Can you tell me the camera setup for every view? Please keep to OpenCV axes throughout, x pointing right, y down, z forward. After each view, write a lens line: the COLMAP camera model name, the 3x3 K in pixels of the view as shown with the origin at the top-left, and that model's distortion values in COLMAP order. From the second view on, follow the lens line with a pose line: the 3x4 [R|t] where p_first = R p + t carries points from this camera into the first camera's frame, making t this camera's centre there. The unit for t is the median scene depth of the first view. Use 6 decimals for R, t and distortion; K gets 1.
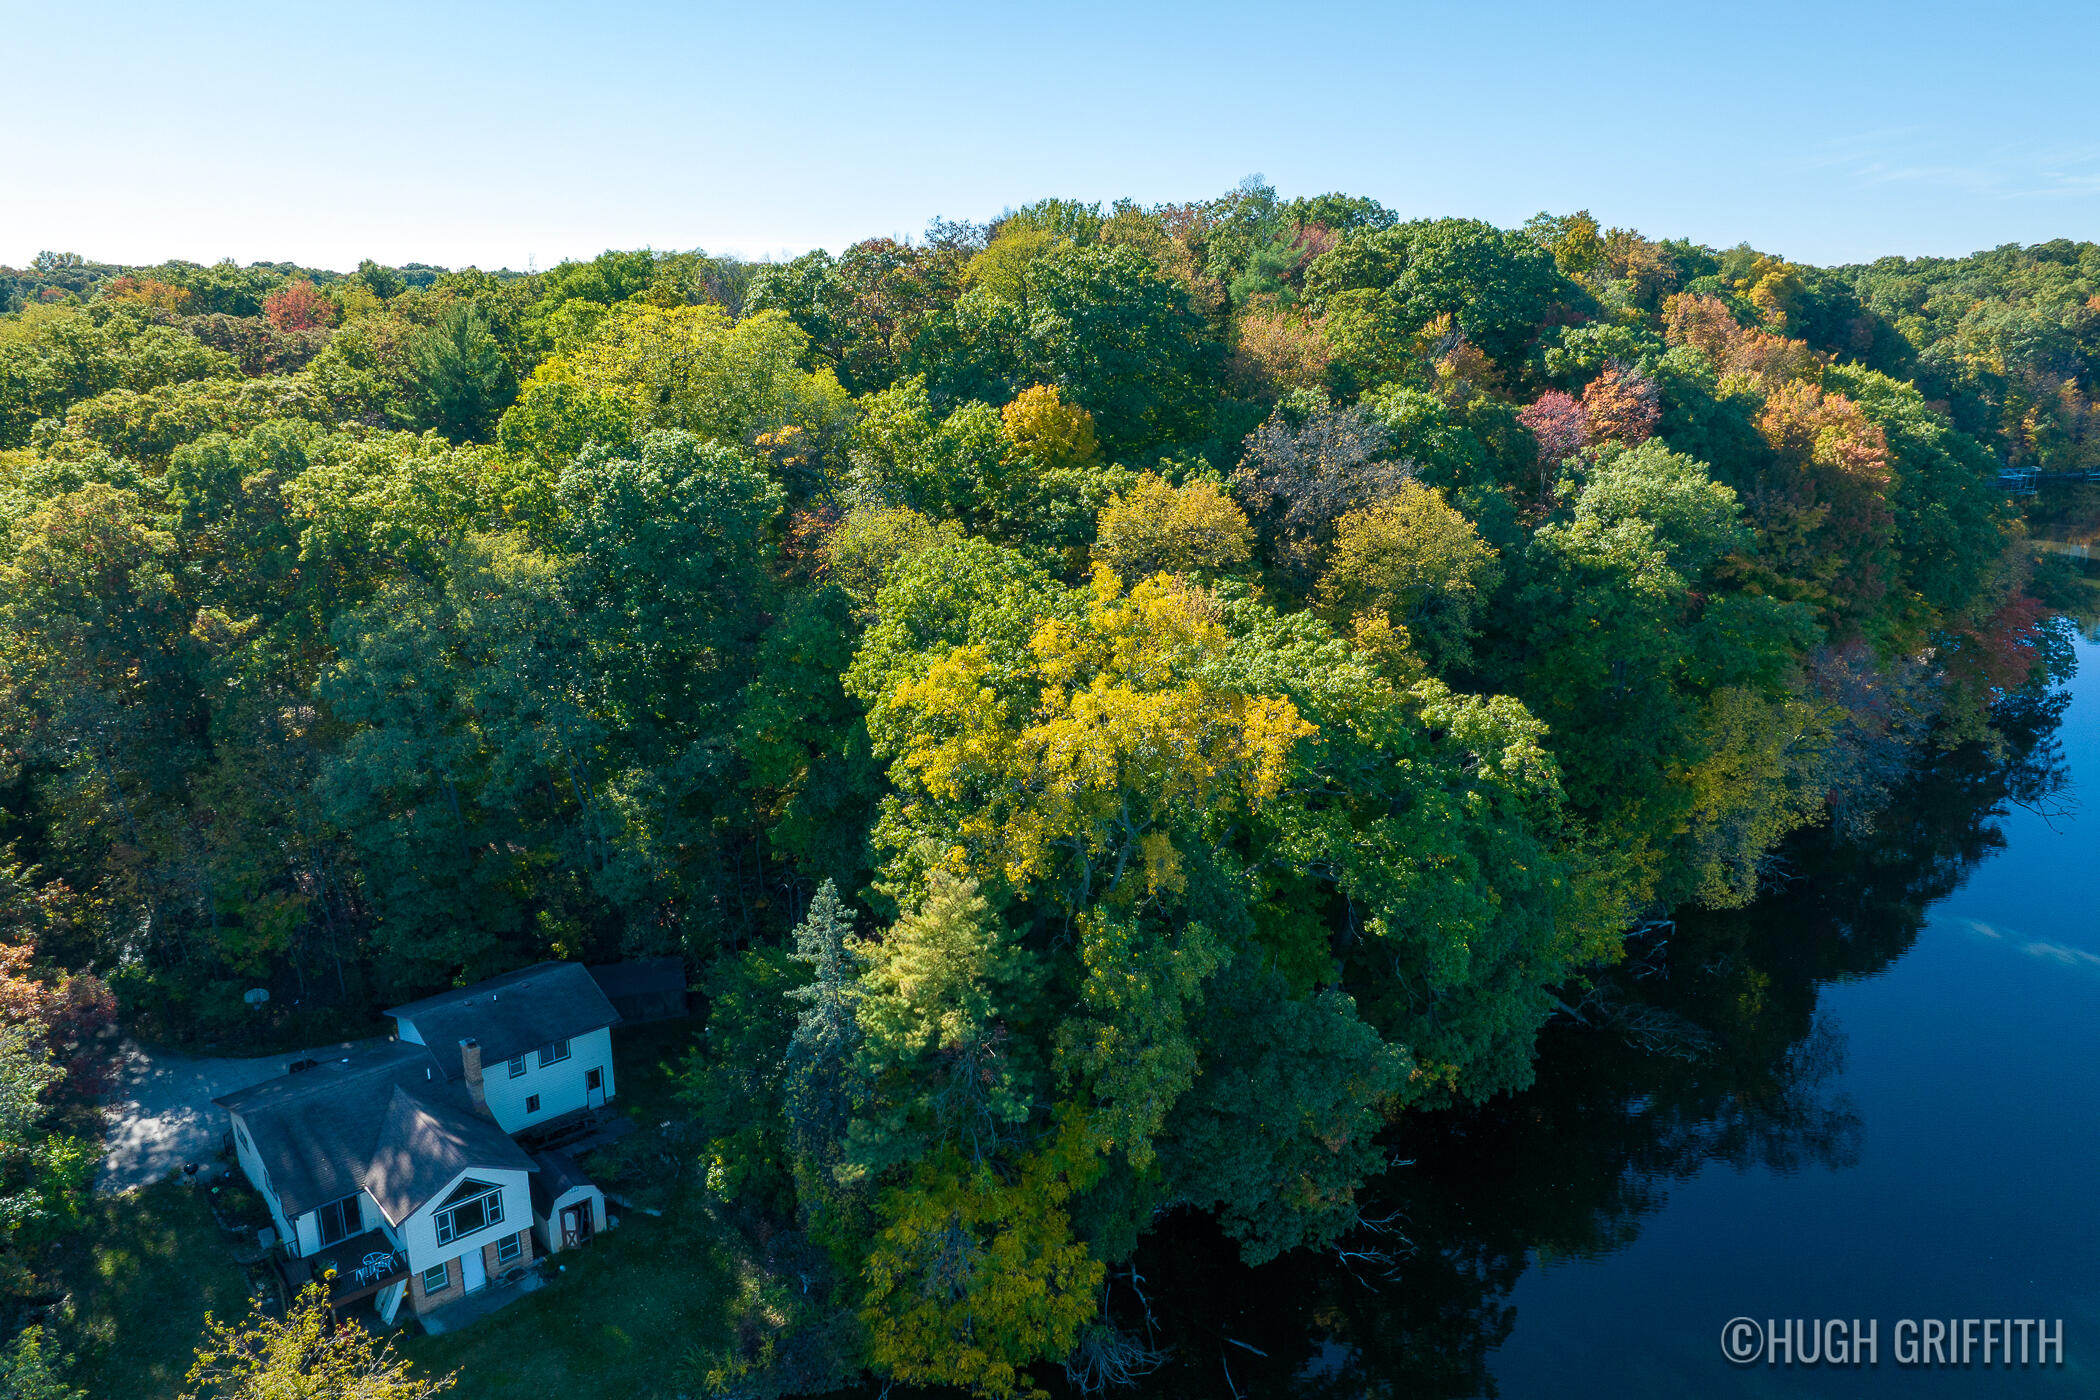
lens RADIAL K [[1483.2, 0, 1048.7], [0, 1483.2, 693.4], [0, 0, 1]] dist [-0.057045, 0.026919]
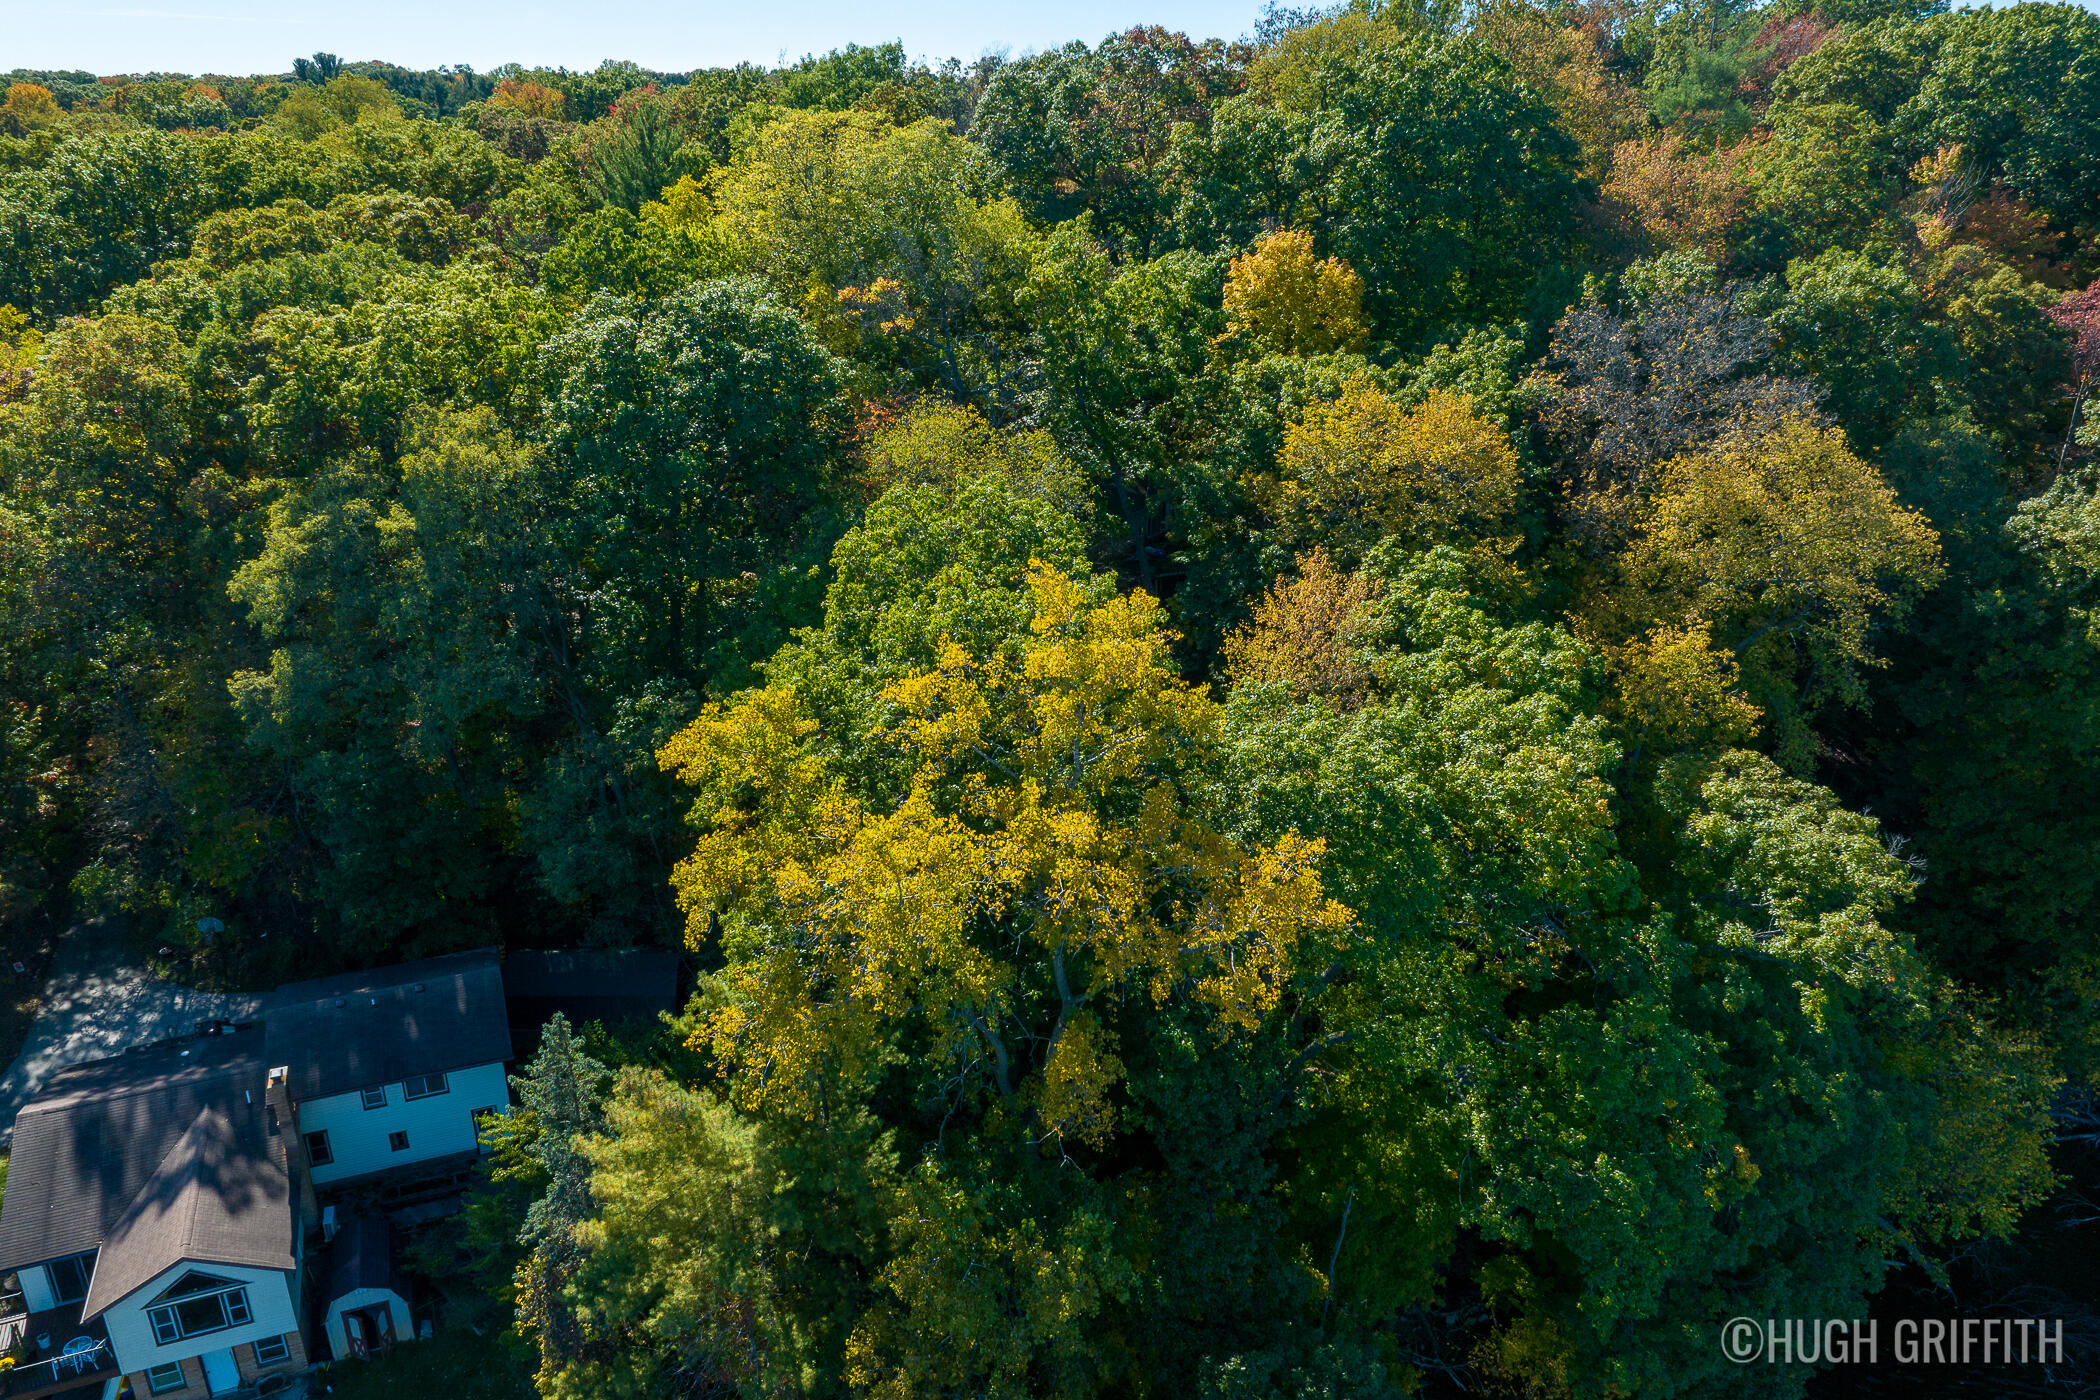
lens RADIAL K [[1483.2, 0, 1049.2], [0, 1483.2, 700.8], [0, 0, 1]] dist [-0.057045, 0.026919]
pose [[0.943412, 0.132085, -0.304183, 0.148978], [-0.095694, 0.986667, 0.131647, -0.073898], [0.317516, -0.095089, 0.943473, 0.296331]]
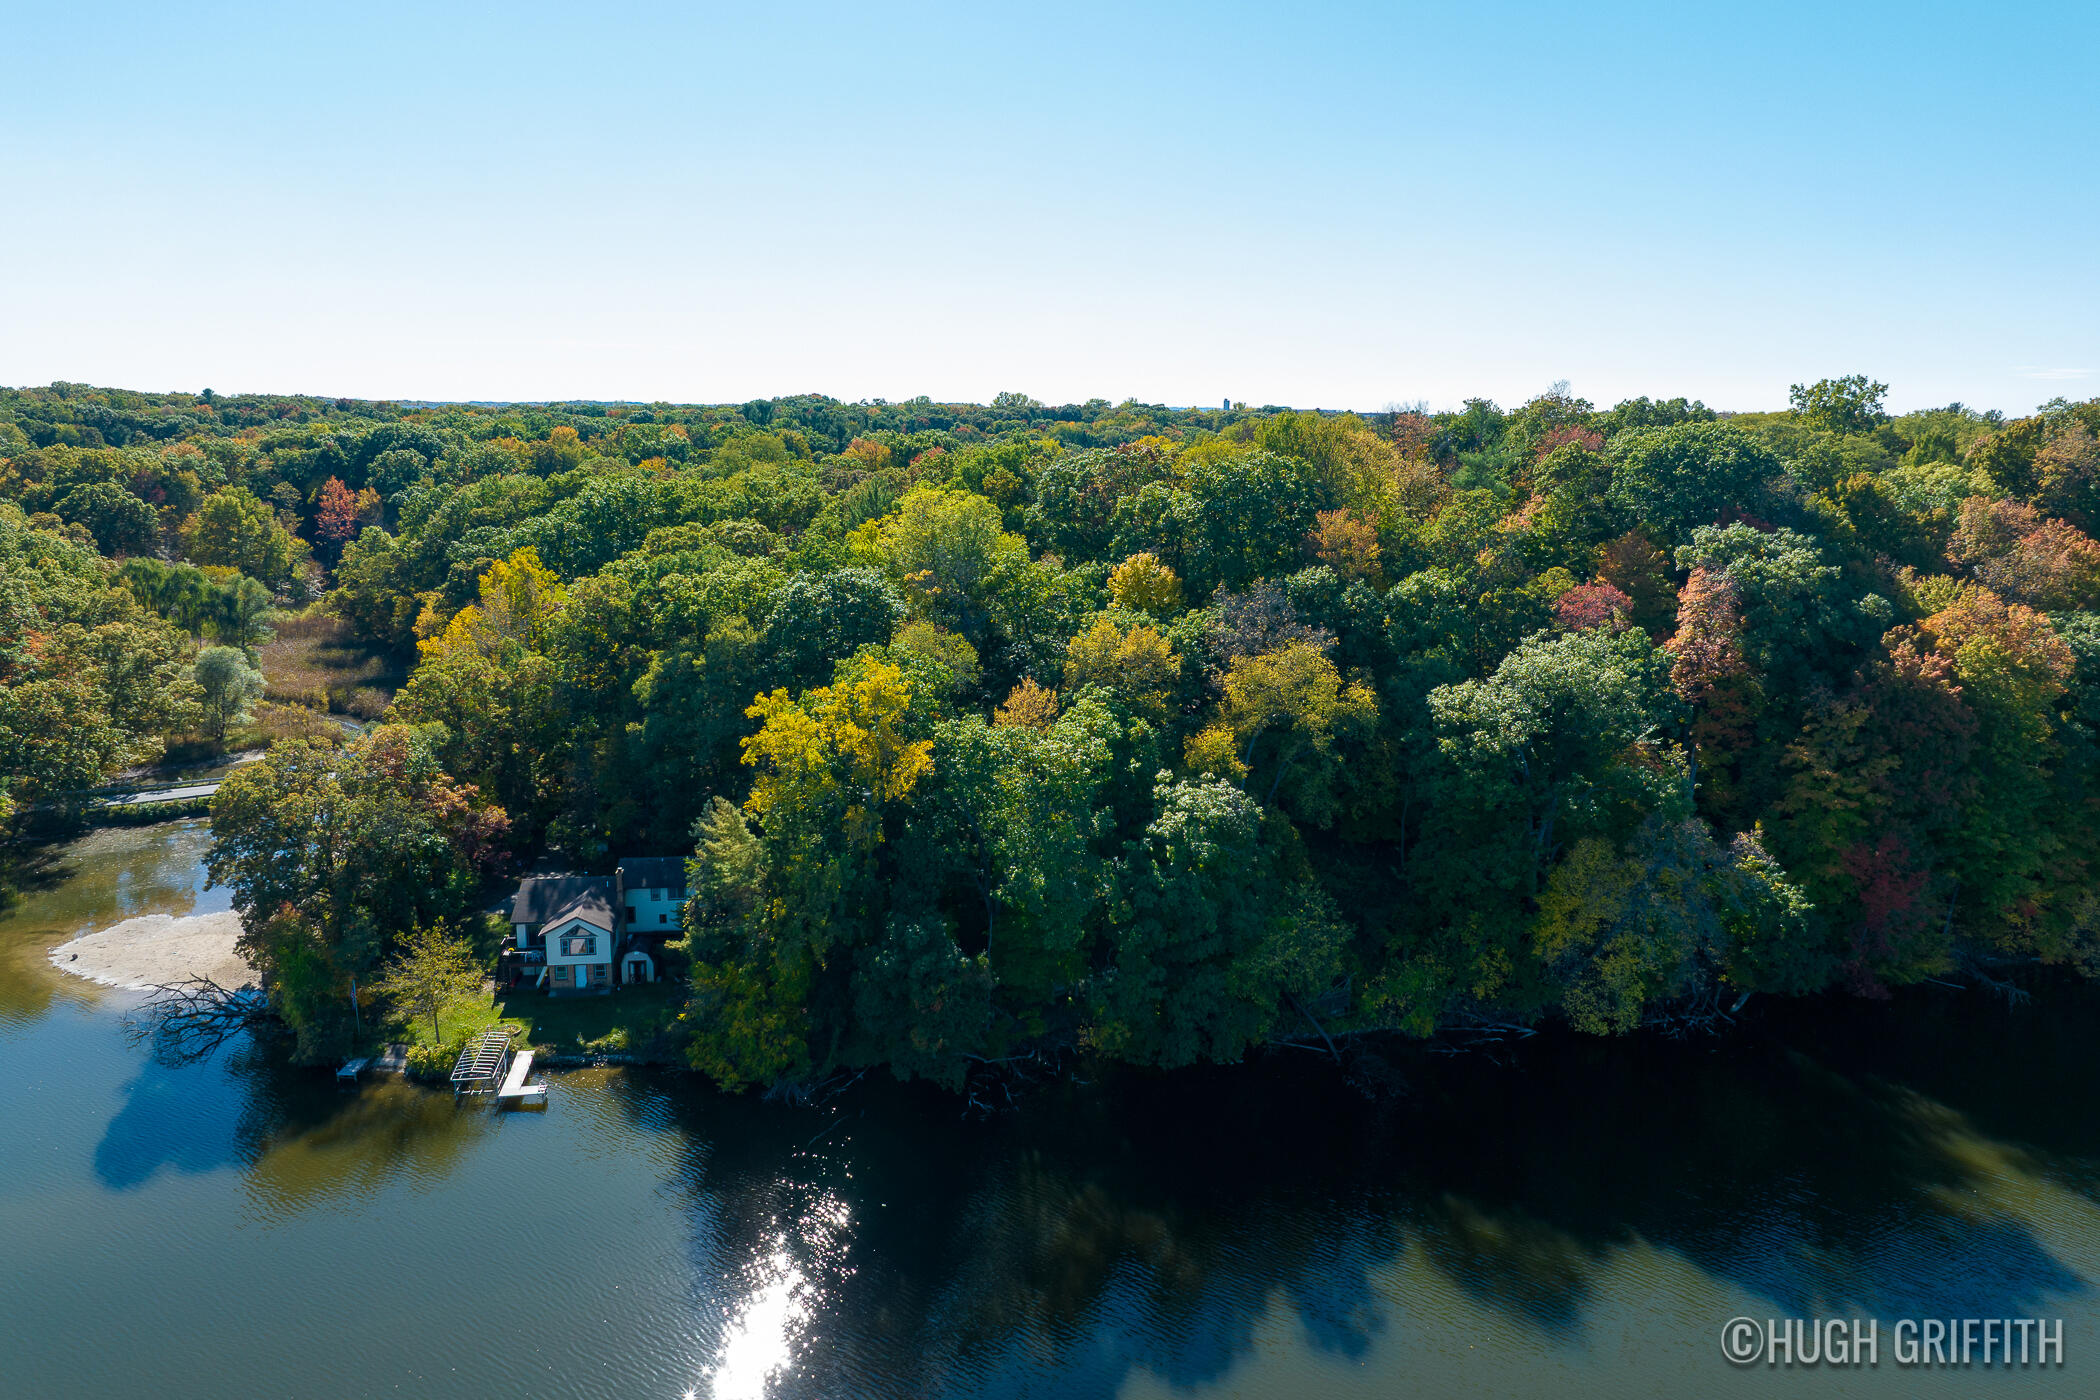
lens RADIAL K [[1483.2, 0, 1052.5], [0, 1483.2, 693.3], [0, 0, 1]] dist [-0.057045, 0.026919]
pose [[0.829721, 0.110114, -0.547210, 0.809833], [-0.157323, 0.986737, -0.039986, -0.004074], [0.535549, 0.119266, 0.836040, -0.256394]]
